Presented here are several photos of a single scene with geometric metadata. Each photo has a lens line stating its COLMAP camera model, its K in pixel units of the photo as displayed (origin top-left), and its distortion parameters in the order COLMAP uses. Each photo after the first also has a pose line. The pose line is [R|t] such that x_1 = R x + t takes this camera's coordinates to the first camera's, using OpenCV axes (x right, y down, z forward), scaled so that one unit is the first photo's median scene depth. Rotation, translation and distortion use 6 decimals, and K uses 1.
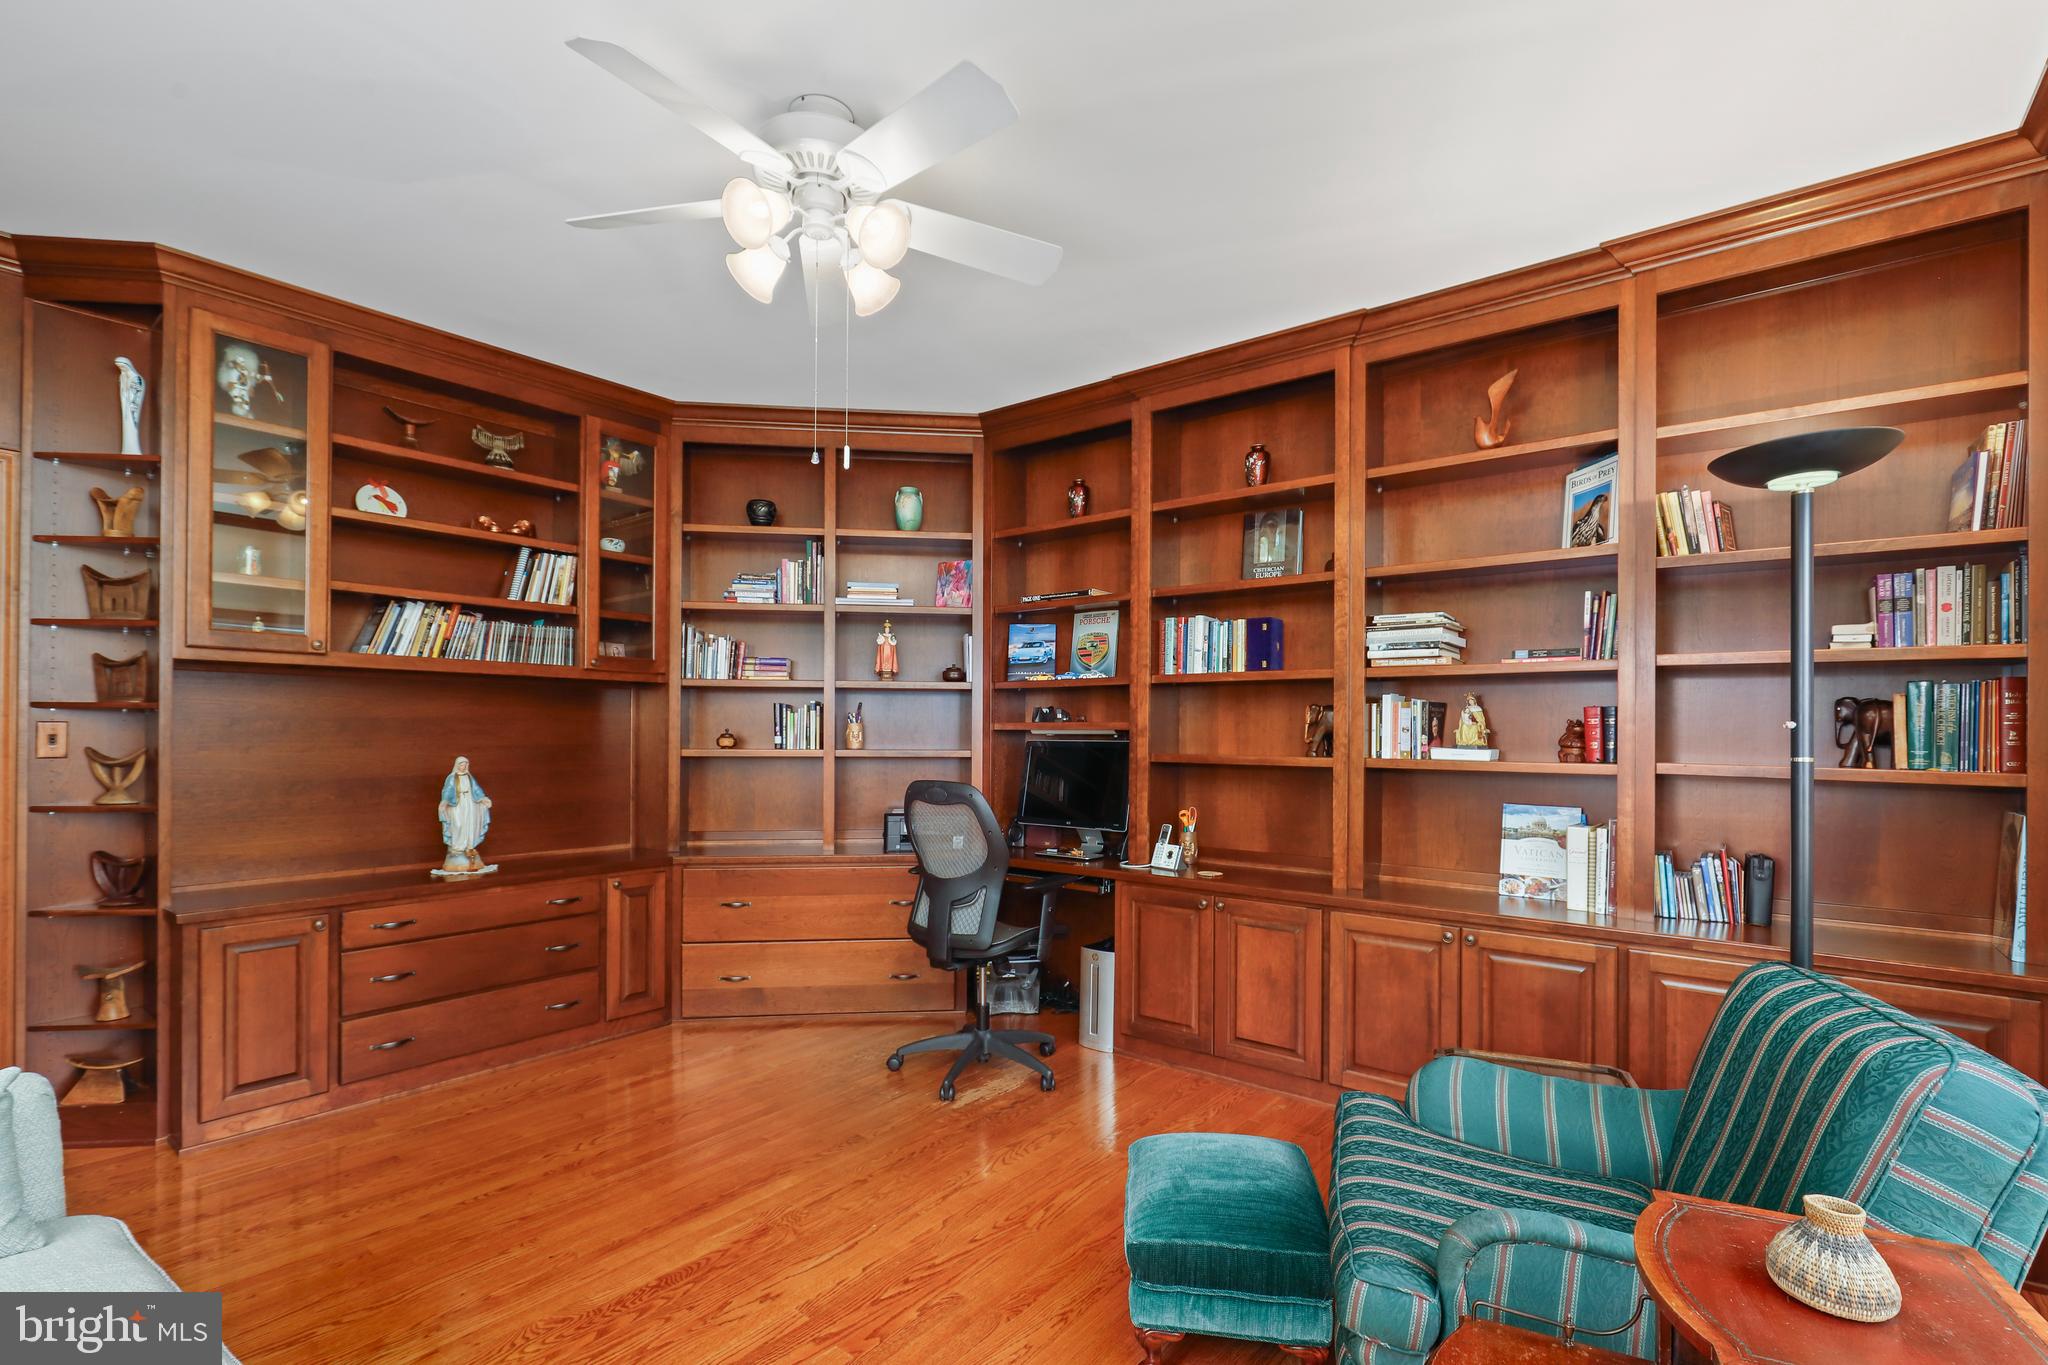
lens RADIAL K [[935.3, 0, 1000.7], [0, 935.3, 737.2], [0, 0, 1]] dist [-0.003802, -0.000477]
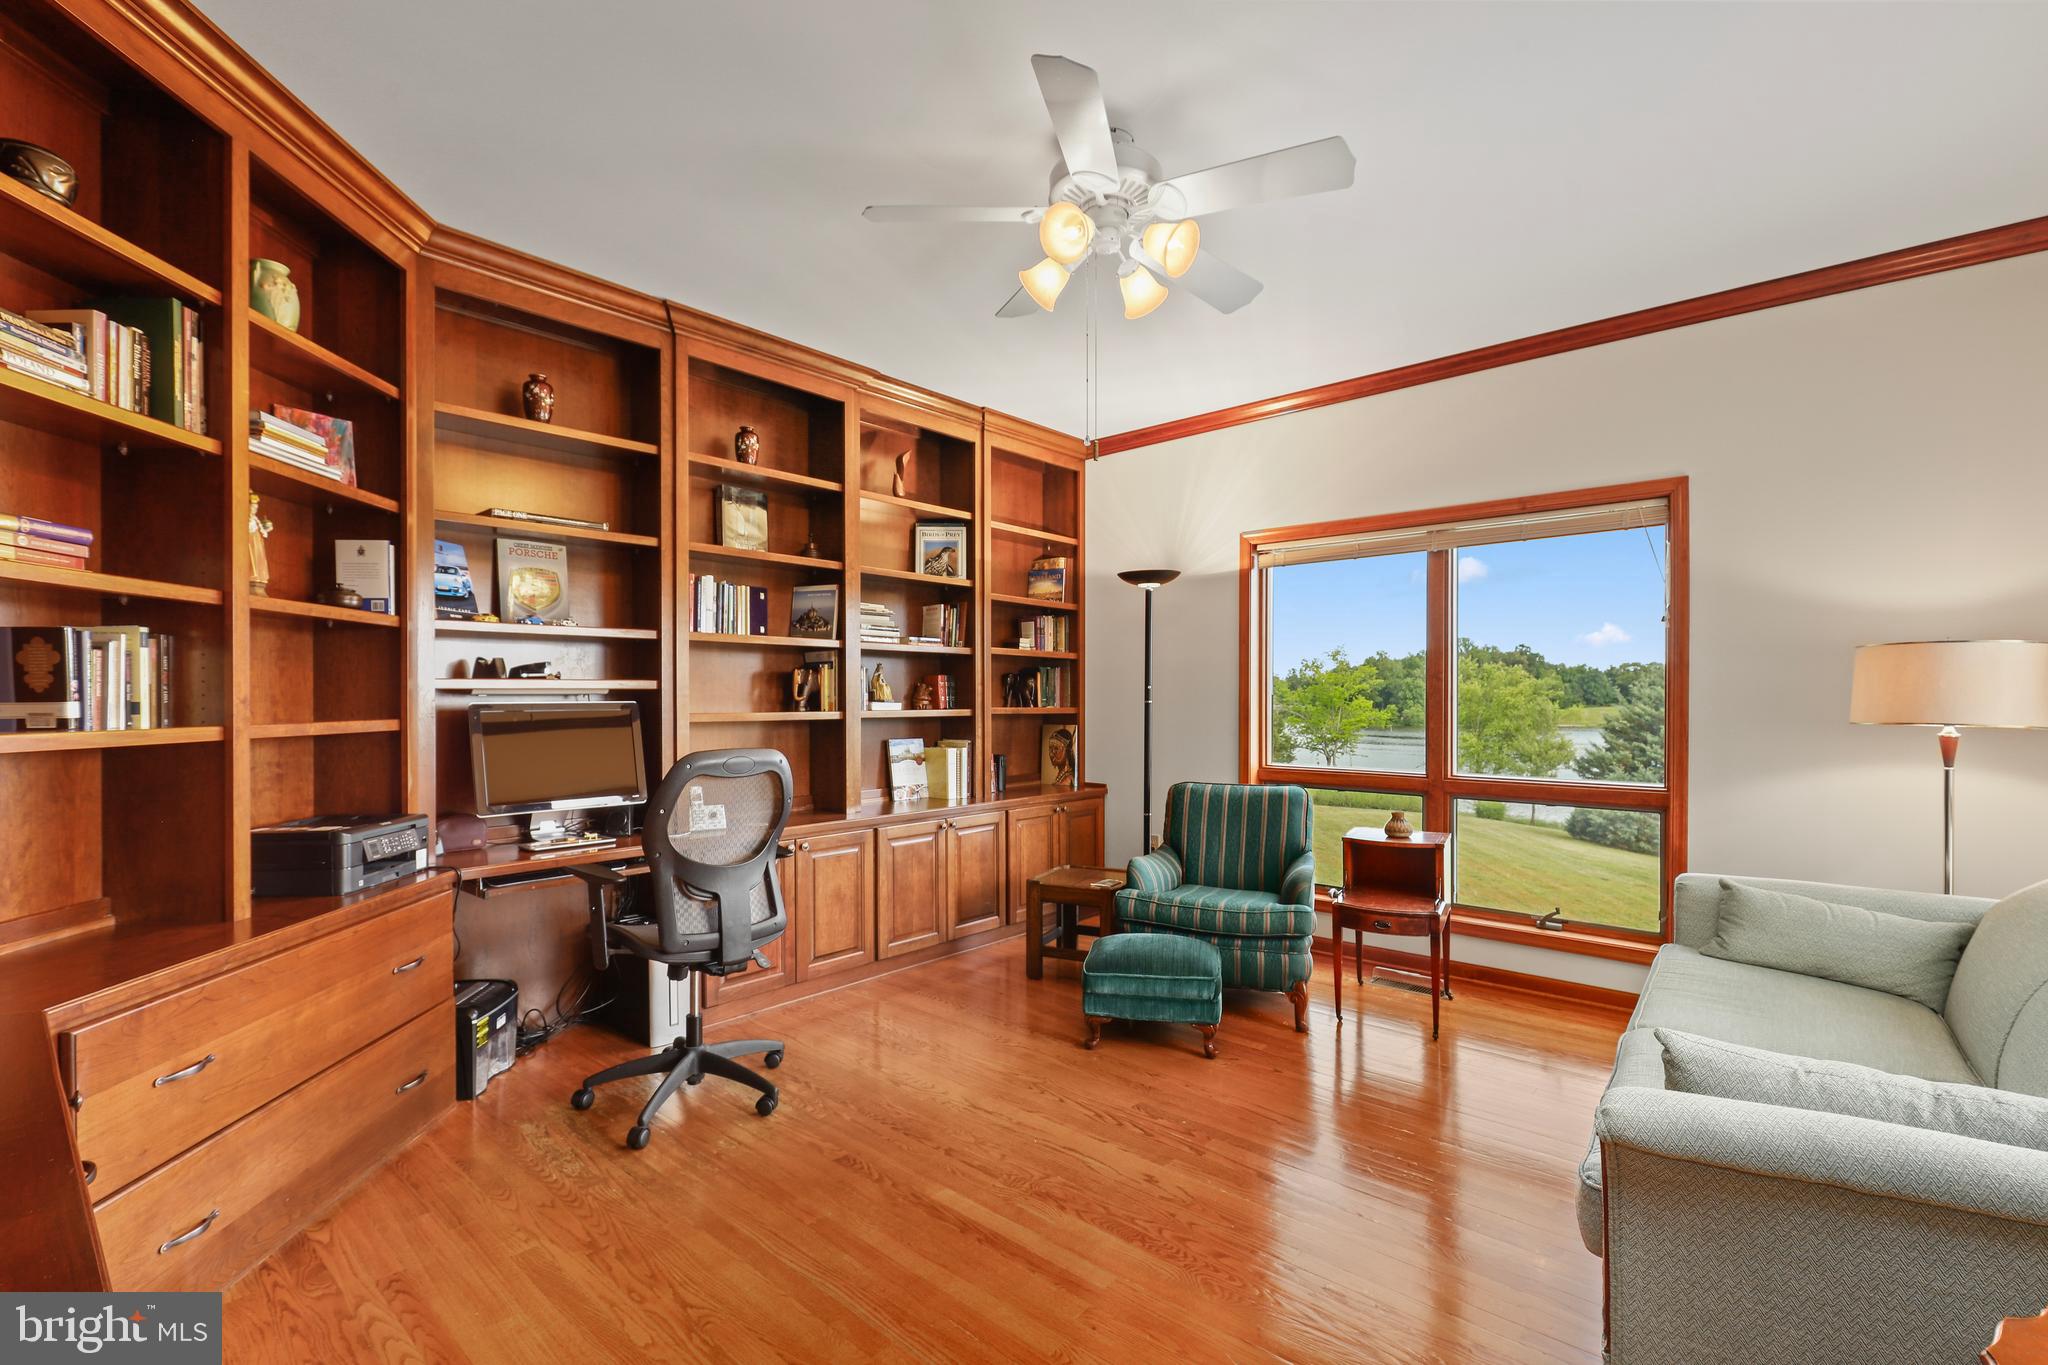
lens RADIAL K [[935.3, 0, 1030.8], [0, 935.3, 693.4], [0, 0, 1]] dist [-0.003802, -0.000477]
pose [[0.039420, -0.002121, 0.999220, -0.962879], [0.009118, 0.999957, 0.001763, -0.001613], [-0.999181, 0.009041, 0.039438, 0.754530]]
